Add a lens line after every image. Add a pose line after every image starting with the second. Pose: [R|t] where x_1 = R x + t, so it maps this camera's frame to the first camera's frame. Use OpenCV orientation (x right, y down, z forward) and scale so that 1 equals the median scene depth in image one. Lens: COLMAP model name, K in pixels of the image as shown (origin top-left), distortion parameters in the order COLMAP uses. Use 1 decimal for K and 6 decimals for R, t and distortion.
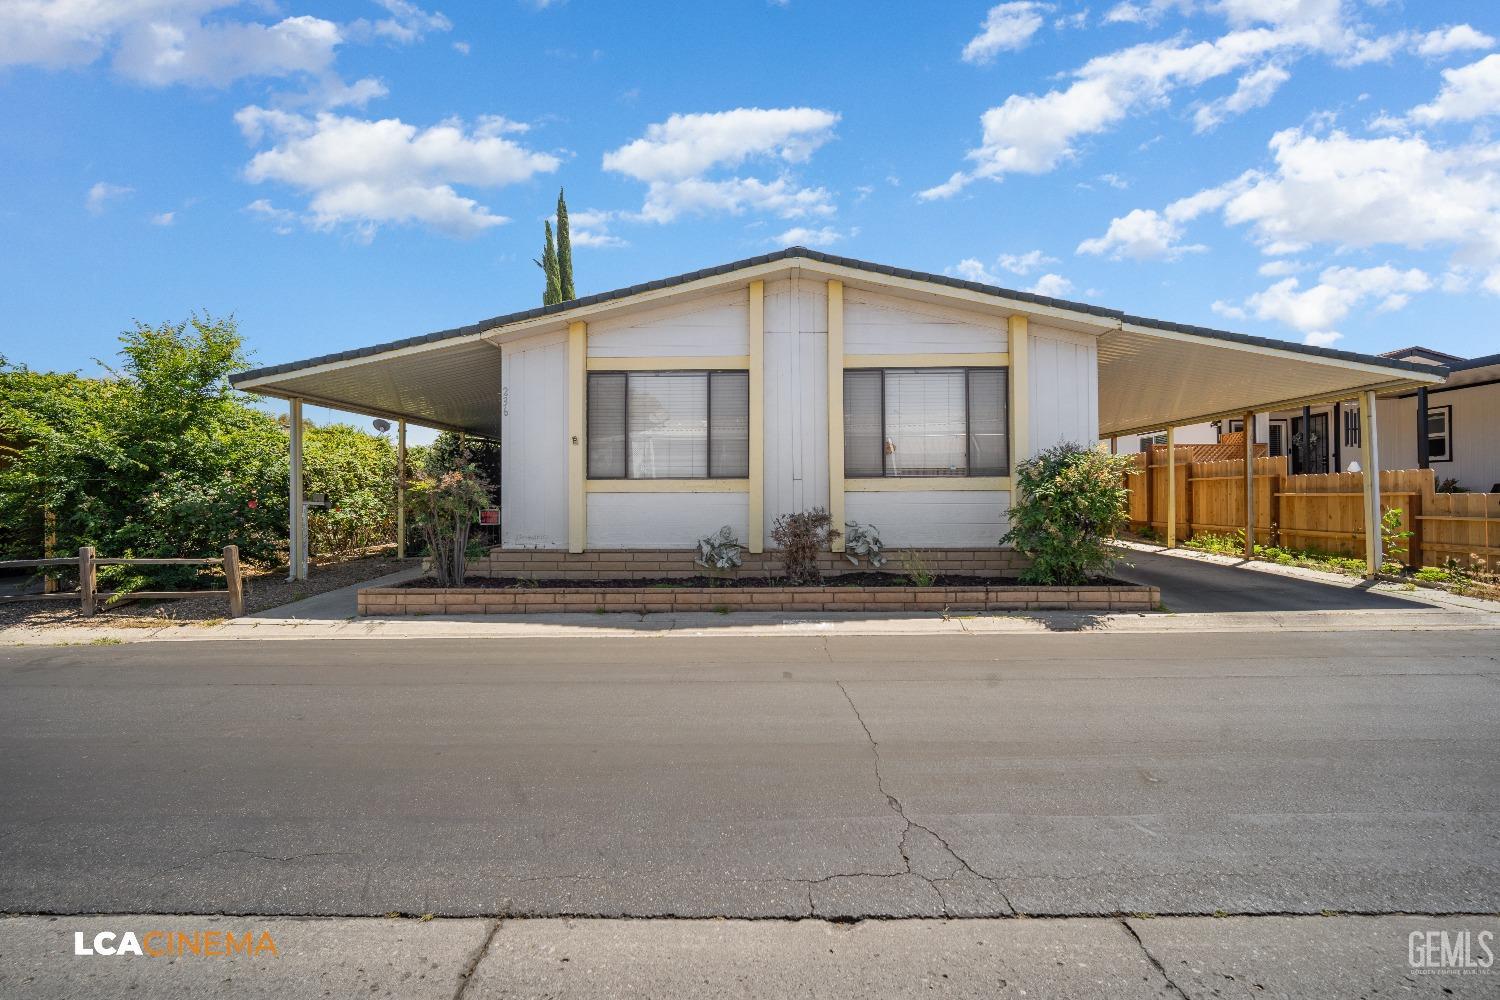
lens RADIAL K [[656.6, 0, 751.5], [0, 656.6, 490.7], [0, 0, 1]] dist [-0.002204, -0.000337]
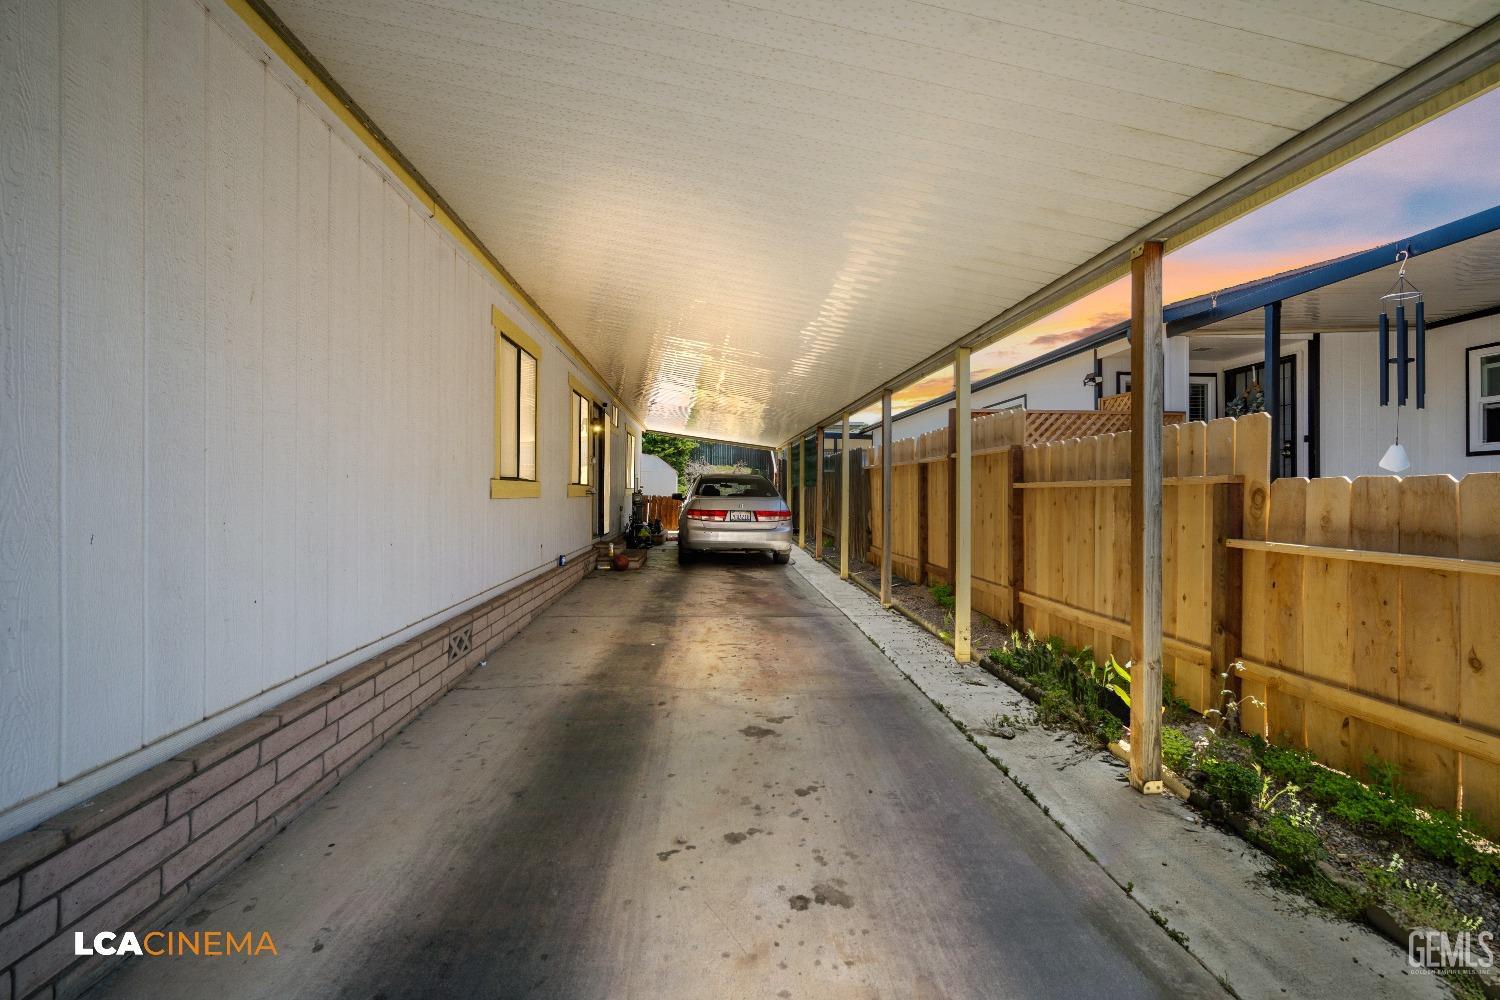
lens RADIAL K [[656.6, 0, 751.5], [0, 656.6, 490.7], [0, 0, 1]] dist [-0.002204, -0.000337]
pose [[0.994674, 0.007680, 0.102785, 0.494903], [-0.008464, 0.999938, 0.007194, -0.016410], [-0.102723, -0.008025, 0.994678, 0.651562]]
